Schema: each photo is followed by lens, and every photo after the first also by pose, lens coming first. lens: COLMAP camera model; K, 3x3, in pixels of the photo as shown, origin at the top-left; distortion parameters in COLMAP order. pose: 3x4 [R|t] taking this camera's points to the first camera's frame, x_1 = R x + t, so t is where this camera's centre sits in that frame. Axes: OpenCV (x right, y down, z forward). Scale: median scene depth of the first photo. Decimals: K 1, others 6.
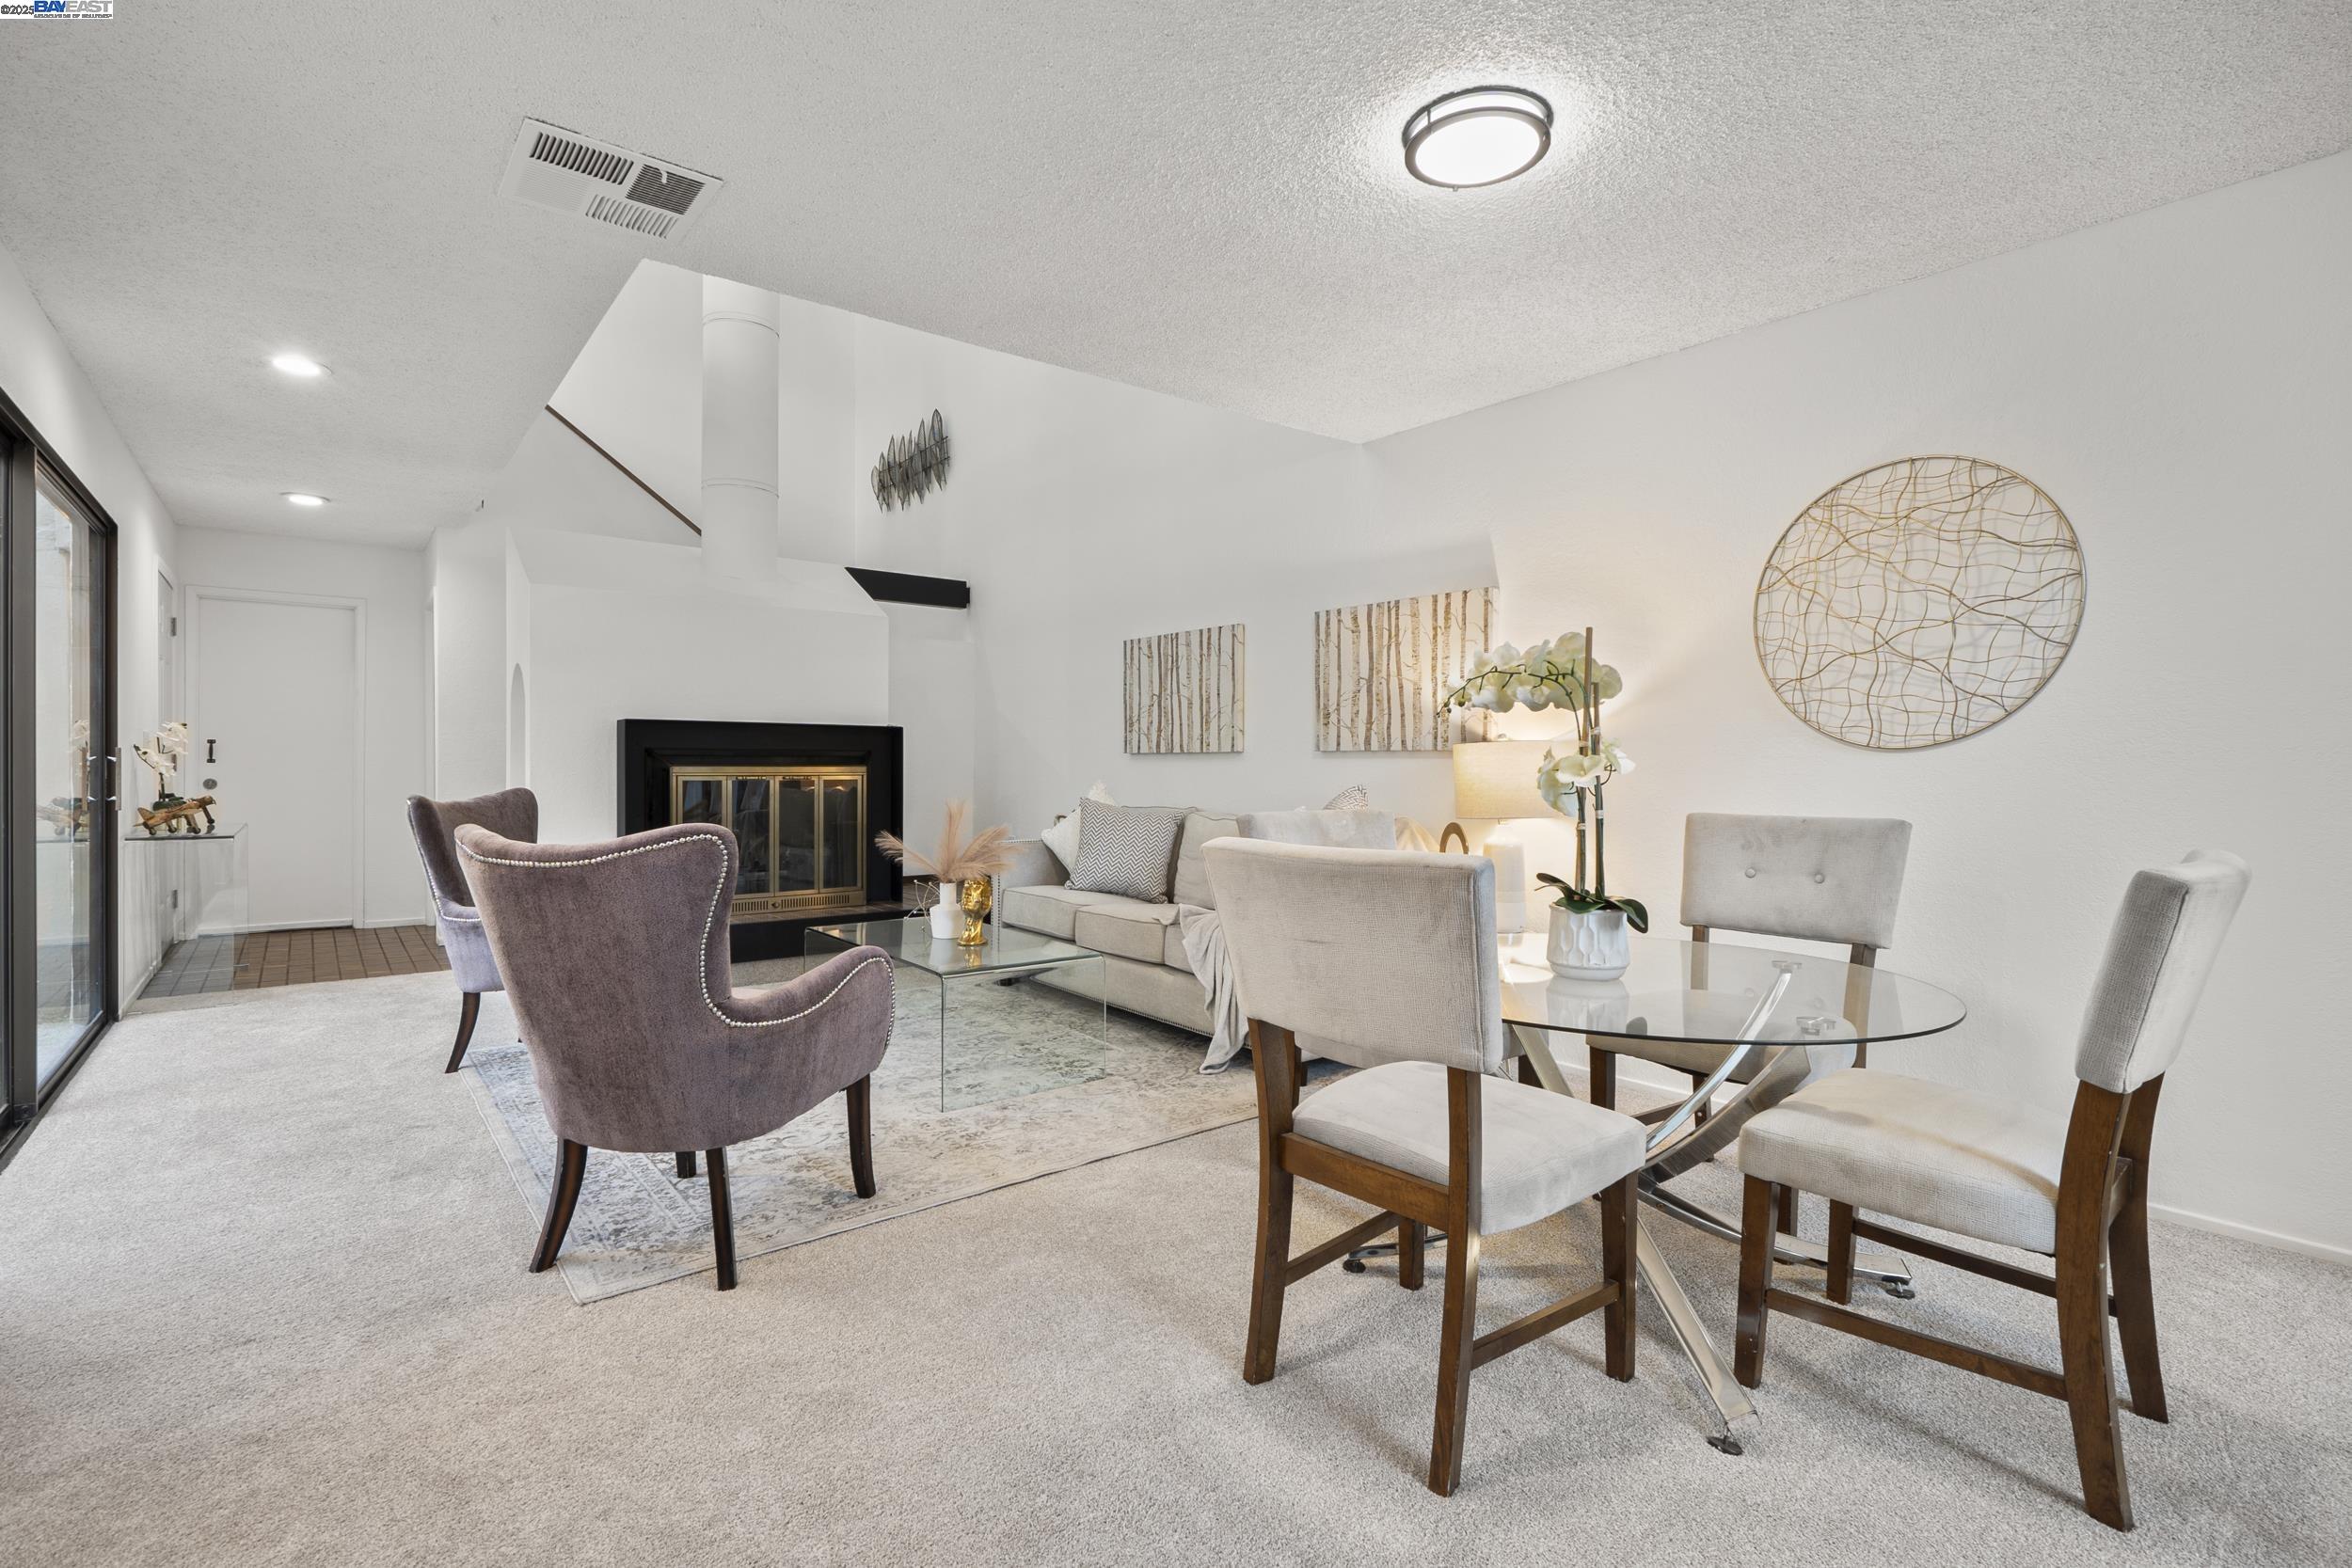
lens RADIAL K [[1095.2, 0, 1179.9], [0, 1095.2, 781.6], [0, 0, 1]] dist [-0.011205, 0.000710]
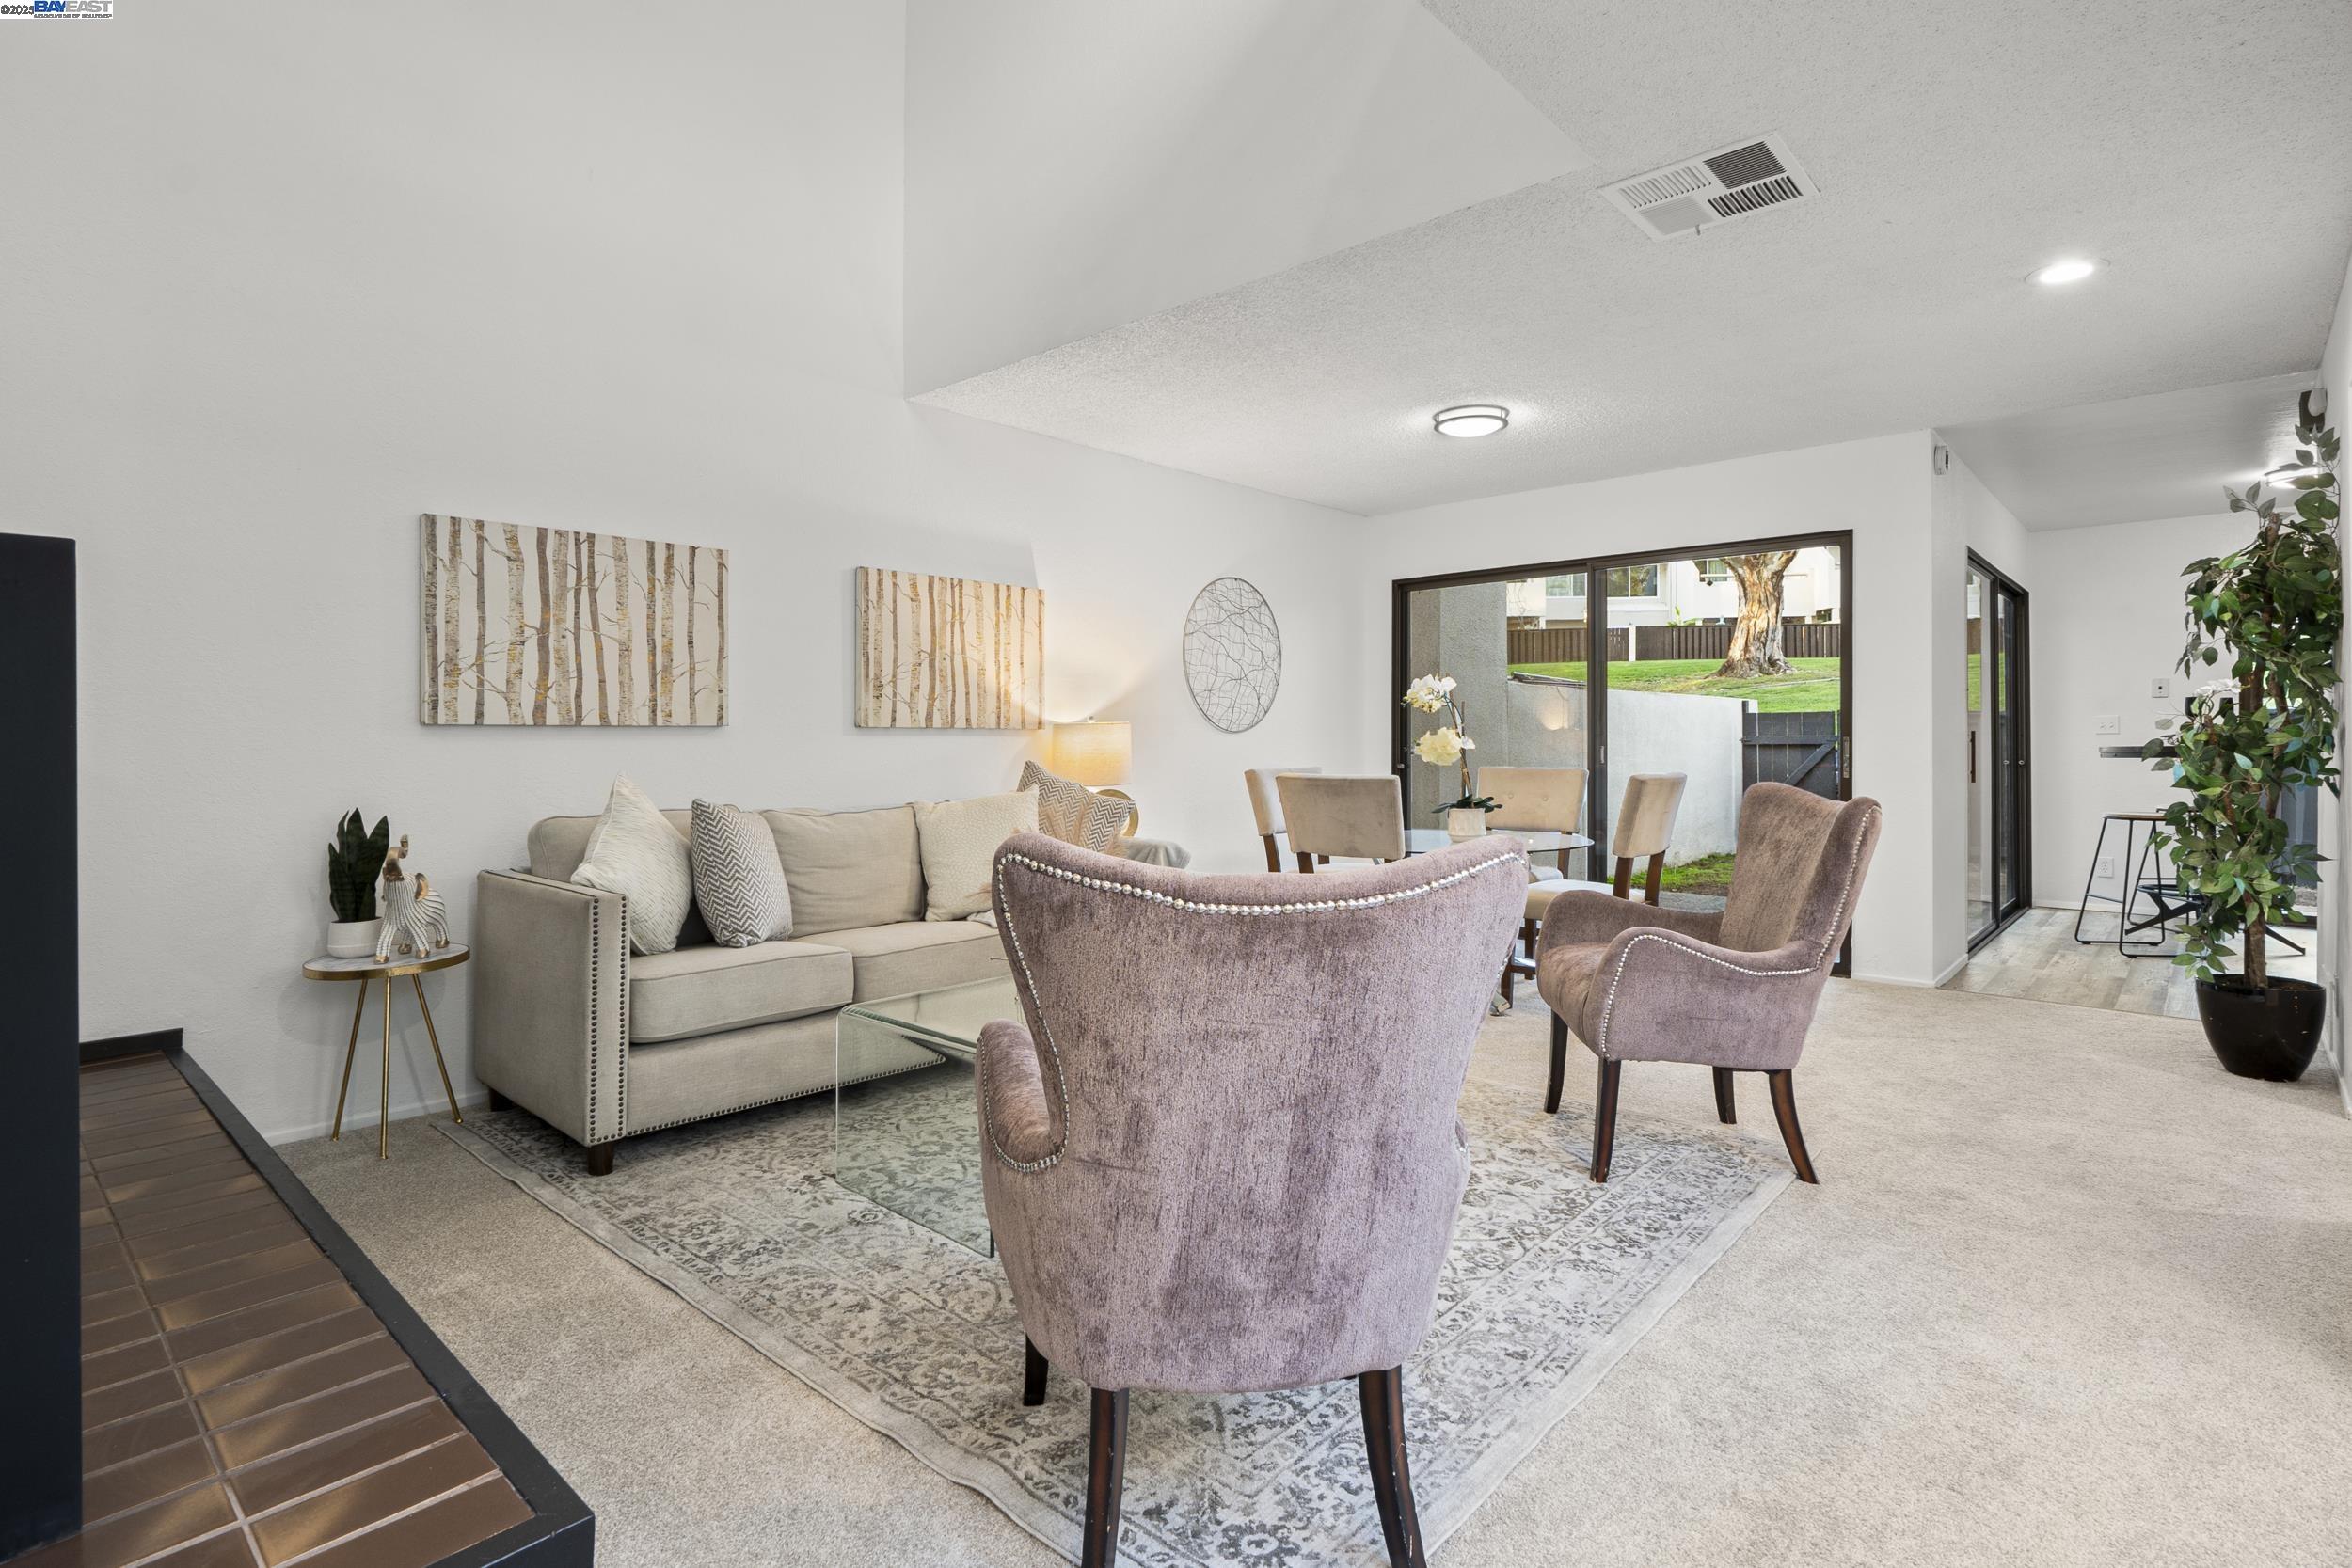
lens RADIAL K [[1167.2, 0, 1171.9], [0, 1167.2, 739.9], [0, 0, 1]] dist [-0.012336, 0.000918]
pose [[-0.154564, -0.004063, 0.987975, -0.738960], [0.016302, 0.999845, 0.006662, -0.017667], [-0.987848, 0.017136, -0.154473, 0.805758]]
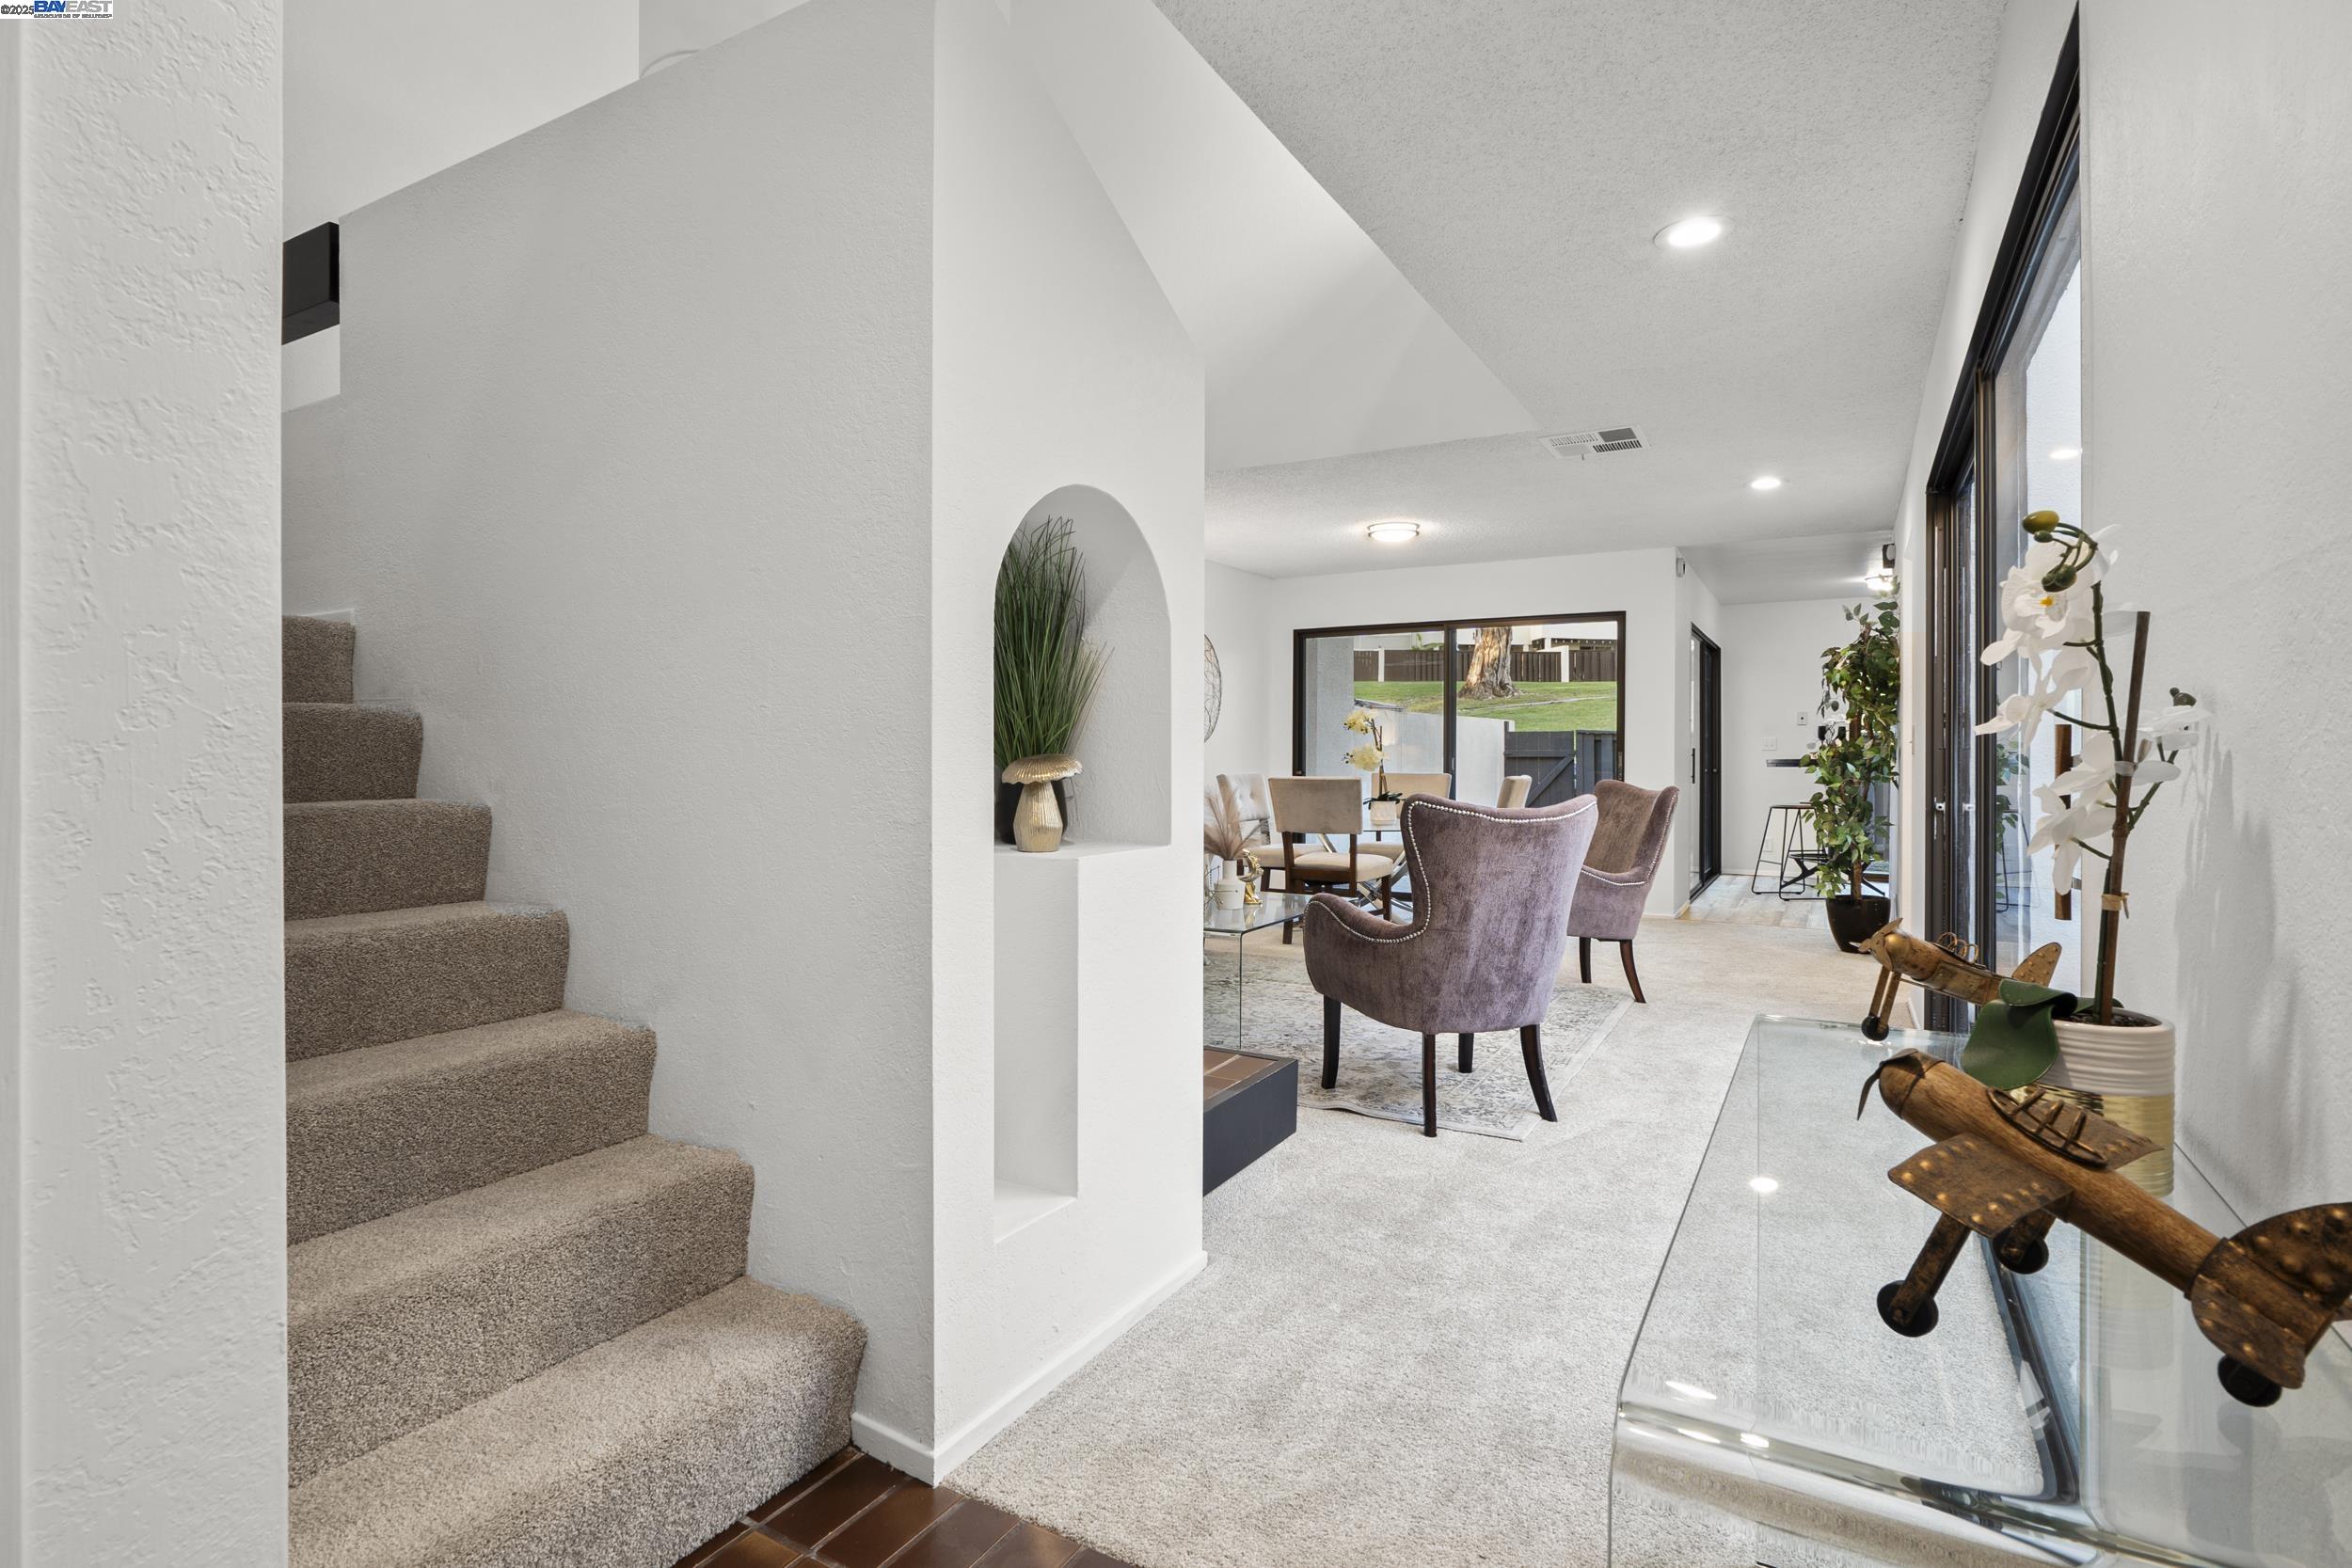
lens RADIAL K [[1167.2, 0, 1179.1], [0, 1167.2, 759.0], [0, 0, 1]] dist [-0.012336, 0.000918]
pose [[-0.369384, -0.011888, 0.929201, -1.004144], [0.009823, 0.999812, 0.016697, -0.025511], [-0.929225, 0.015295, -0.369198, 1.141221]]
